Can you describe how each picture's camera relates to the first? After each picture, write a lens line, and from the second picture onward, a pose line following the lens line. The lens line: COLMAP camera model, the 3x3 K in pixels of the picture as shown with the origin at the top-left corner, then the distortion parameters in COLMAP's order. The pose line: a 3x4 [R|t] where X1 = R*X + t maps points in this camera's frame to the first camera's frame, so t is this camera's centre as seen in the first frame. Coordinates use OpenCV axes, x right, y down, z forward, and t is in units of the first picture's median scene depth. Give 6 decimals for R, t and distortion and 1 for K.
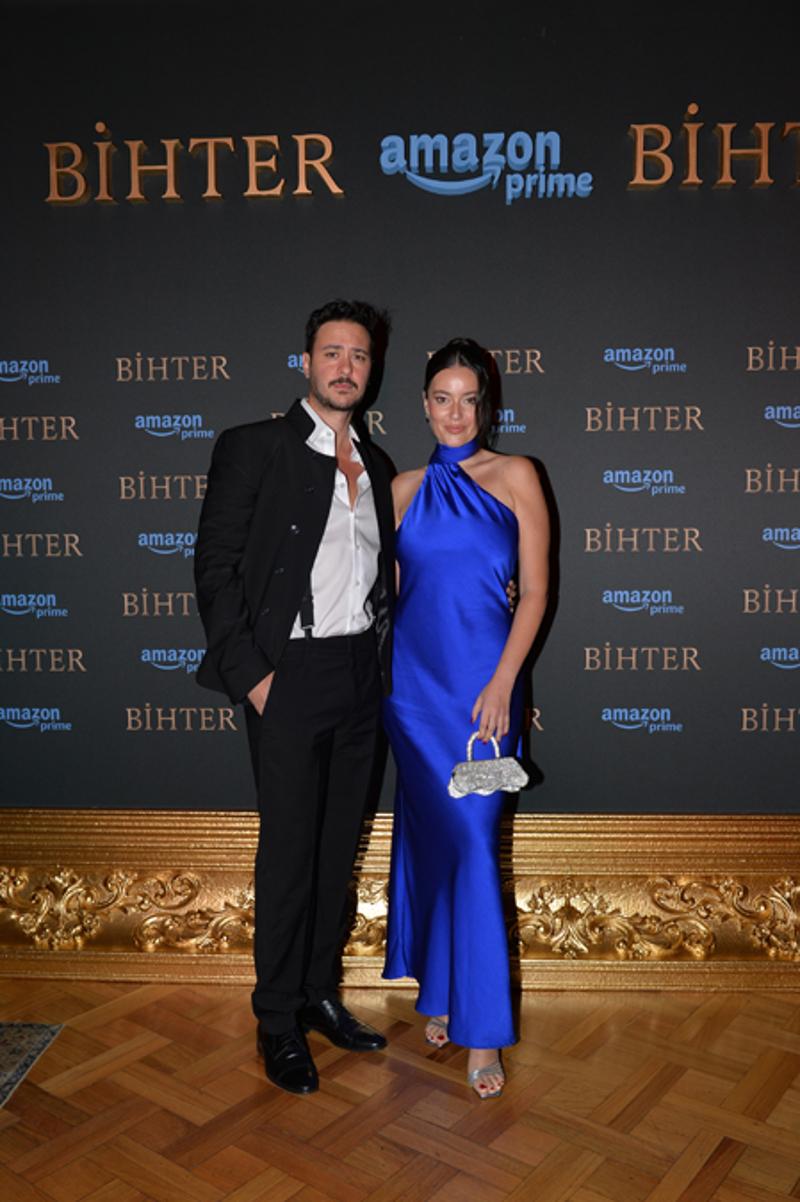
lens RADIAL K [[1140.8, 0, 402.8], [0, 1140.8, 611.9], [0, 0, 1]] dist [-0.004172, -0.023430]
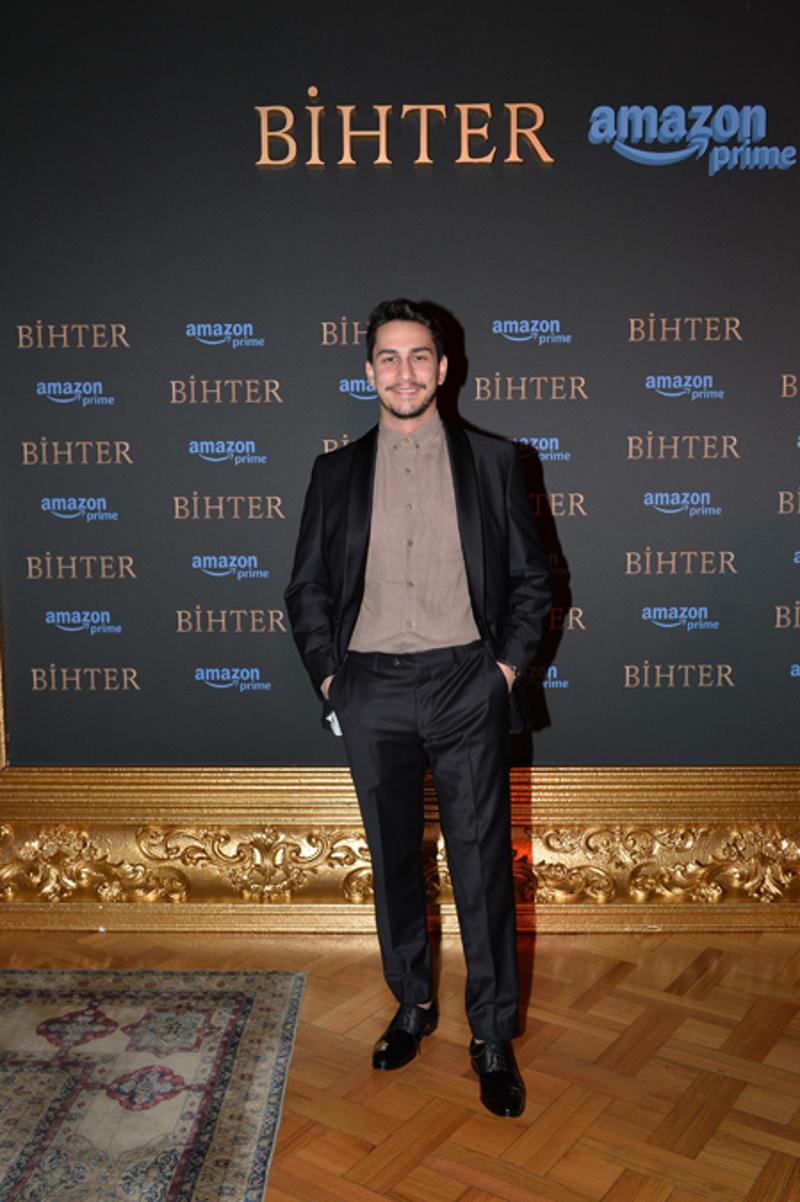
lens RADIAL K [[1100.1, 0, 400.0], [0, 1100.1, 601.0], [0, 0, 1]] dist [-0.018293, 0.001719]
pose [[0.998715, -0.004005, 0.050523, -0.240342], [0.002764, 0.999694, 0.024599, 0.001114], [-0.050606, -0.024427, 0.998420, 0.016817]]
